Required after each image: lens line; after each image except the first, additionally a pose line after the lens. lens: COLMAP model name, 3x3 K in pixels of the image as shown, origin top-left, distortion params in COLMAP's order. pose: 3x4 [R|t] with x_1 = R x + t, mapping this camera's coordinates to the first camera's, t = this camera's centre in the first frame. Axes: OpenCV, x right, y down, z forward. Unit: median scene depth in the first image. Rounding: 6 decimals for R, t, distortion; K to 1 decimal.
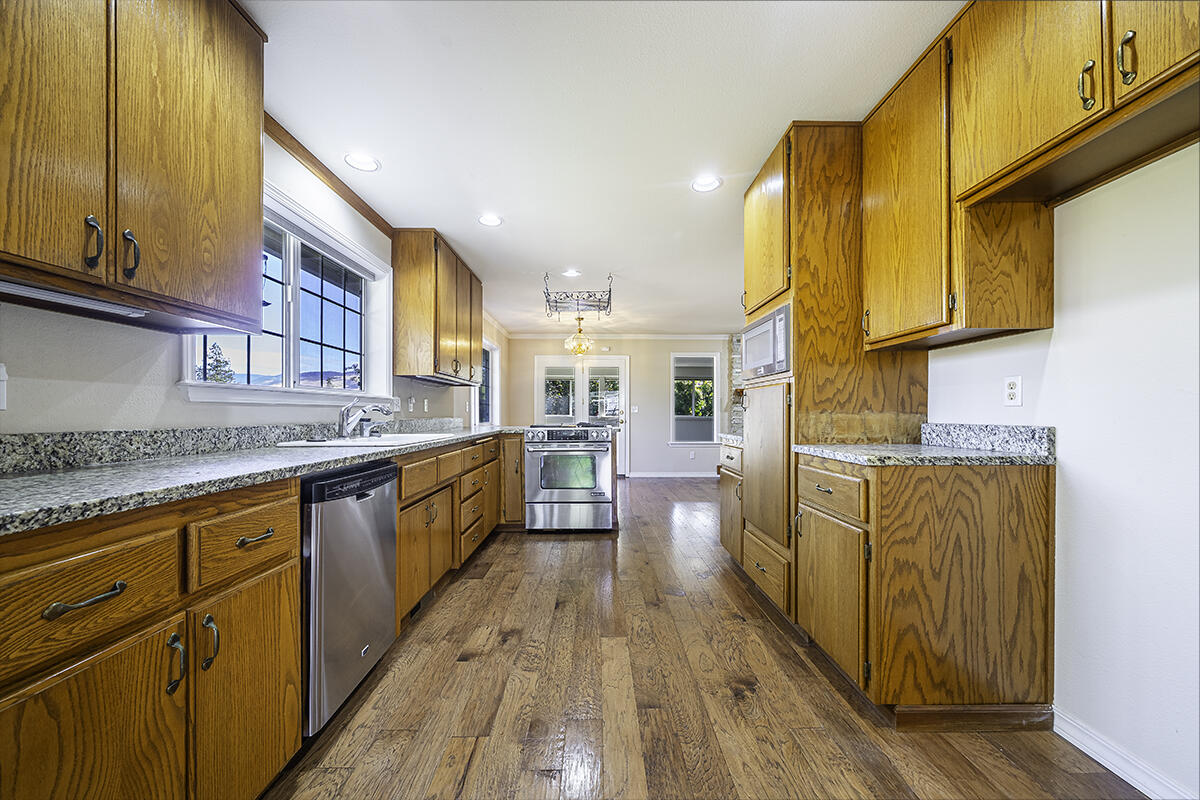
lens RADIAL K [[420.8, 0, 605.3], [0, 420.8, 412.7], [0, 0, 1]] dist [-0.000617, -0.000034]
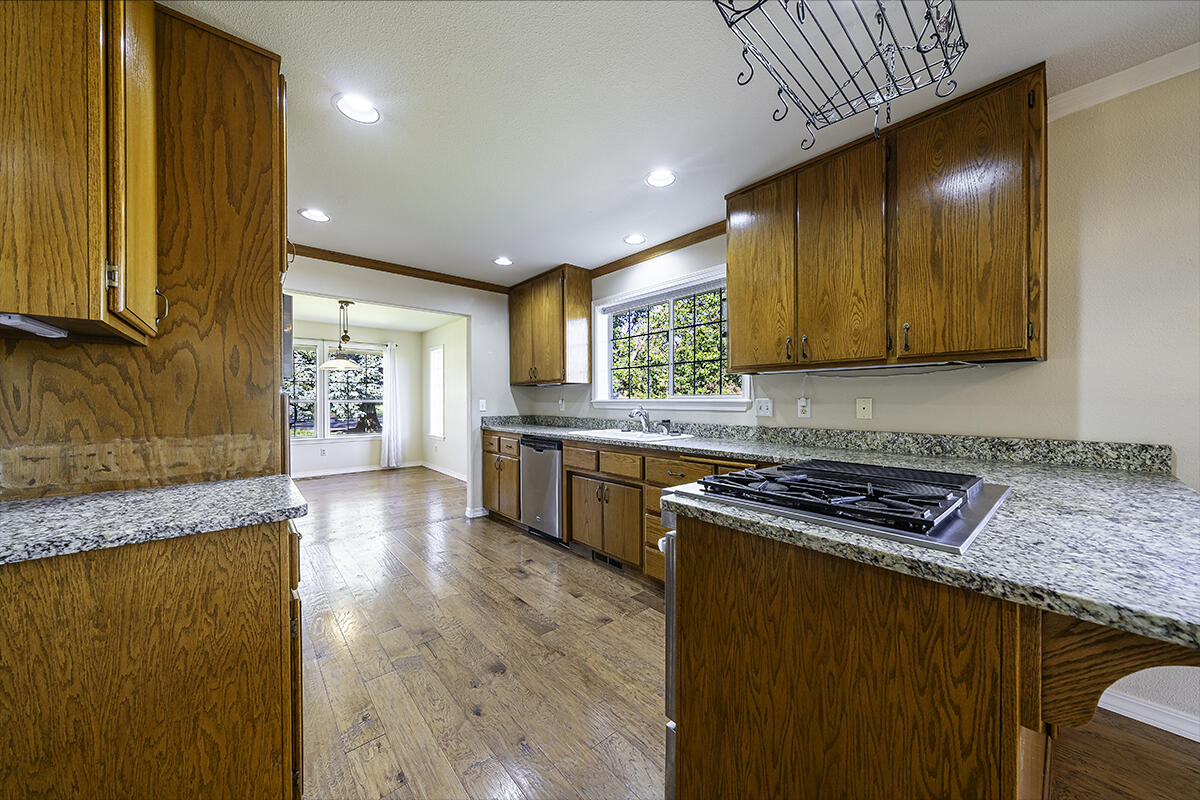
lens RADIAL K [[420.8, 0, 605.3], [0, 420.8, 412.7], [0, 0, 1]] dist [-0.000617, -0.000034]
pose [[-0.762929, 0.021026, -0.646140, 0.470841], [0.000673, 0.999496, 0.031730, -0.062468], [0.646482, 0.023773, -0.762559, 2.256270]]
